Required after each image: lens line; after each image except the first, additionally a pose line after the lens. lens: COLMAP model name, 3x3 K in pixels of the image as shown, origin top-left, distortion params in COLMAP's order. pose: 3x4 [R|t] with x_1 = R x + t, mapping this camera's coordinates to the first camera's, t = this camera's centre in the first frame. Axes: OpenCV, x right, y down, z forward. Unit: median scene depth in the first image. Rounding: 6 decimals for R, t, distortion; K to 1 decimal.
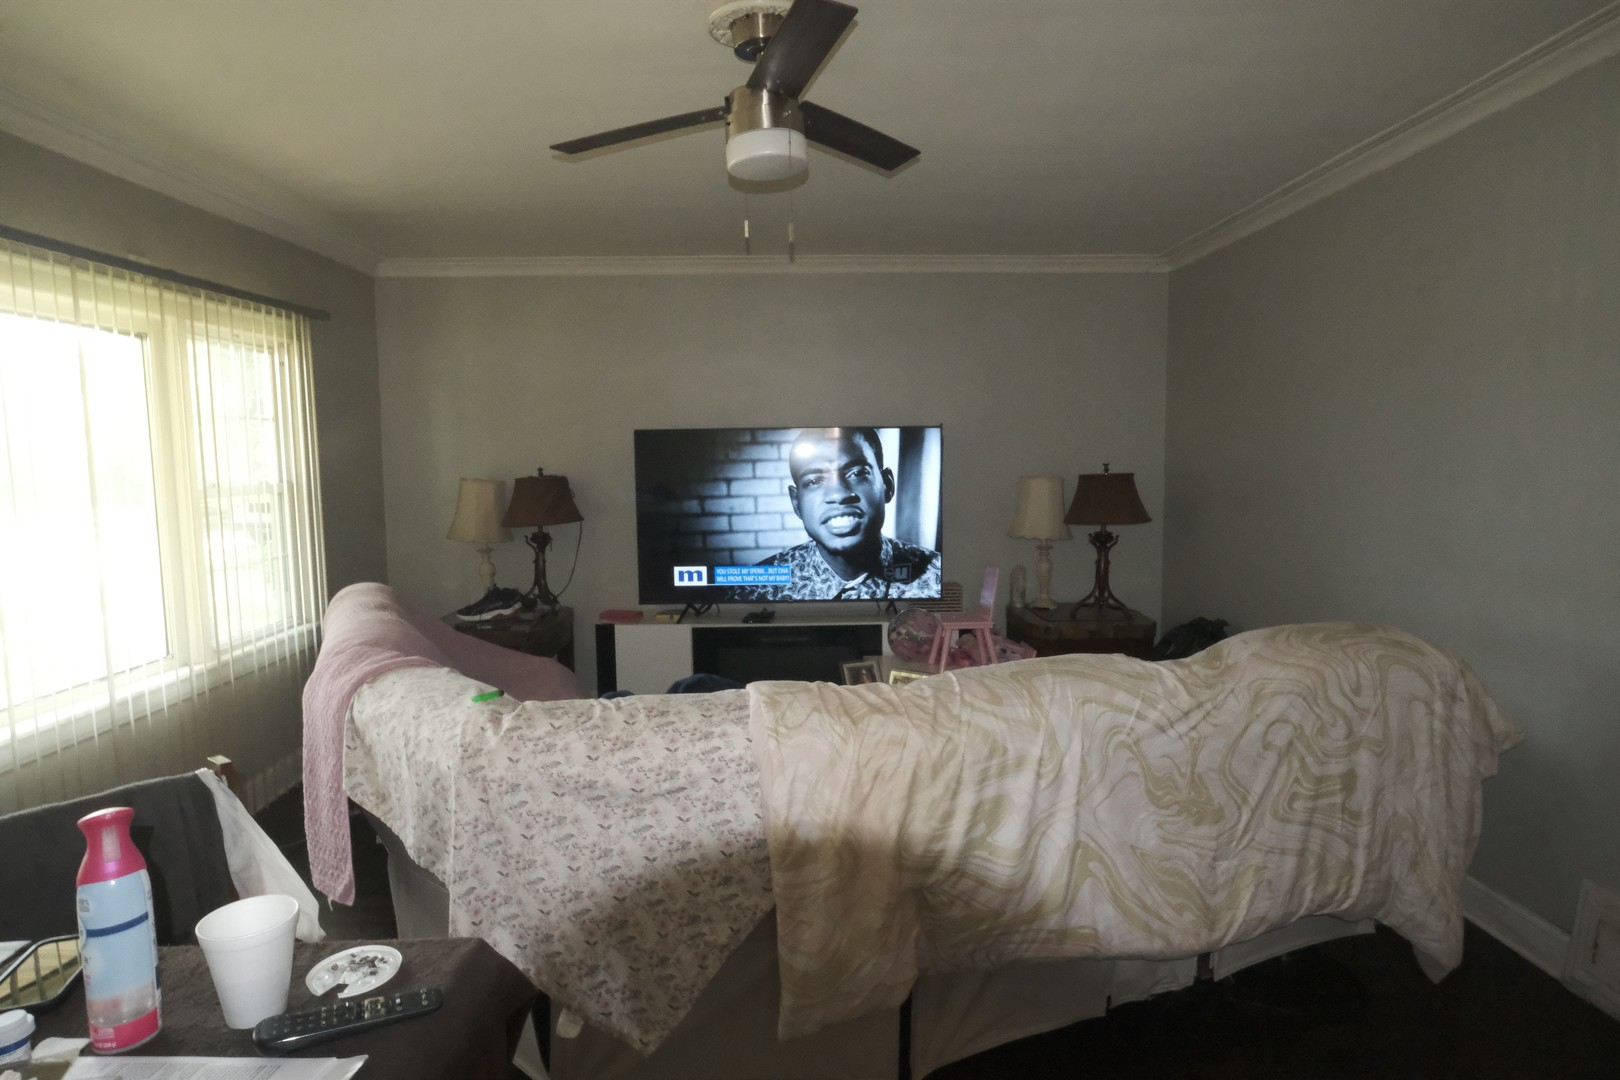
lens RADIAL K [[919.6, 0, 809.8], [0, 919.6, 538.1], [0, 0, 1]] dist [-0.016645, 0.003053]
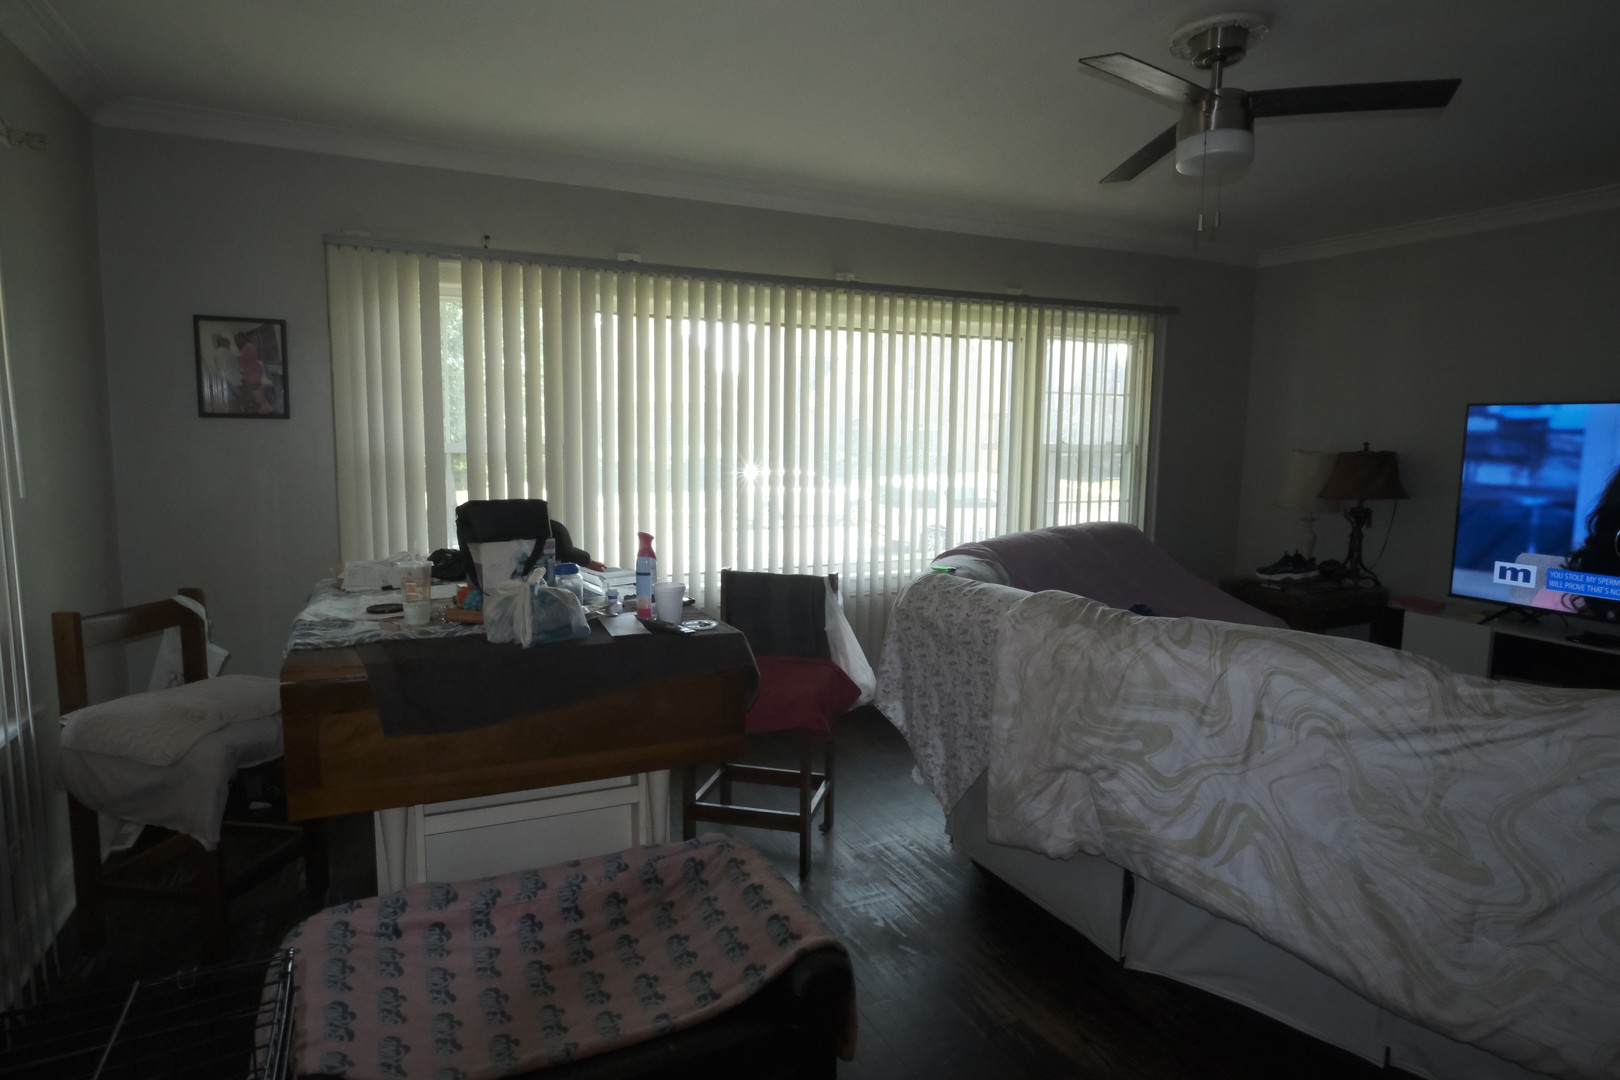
lens RADIAL K [[919.6, 0, 807.9], [0, 919.6, 537.8], [0, 0, 1]] dist [-0.016645, 0.003053]
pose [[0.408578, 0.127240, -0.903811, 0.381754], [-0.106301, 0.990130, 0.091337, -0.000052], [0.906512, 0.058757, 0.418071, 0.050144]]
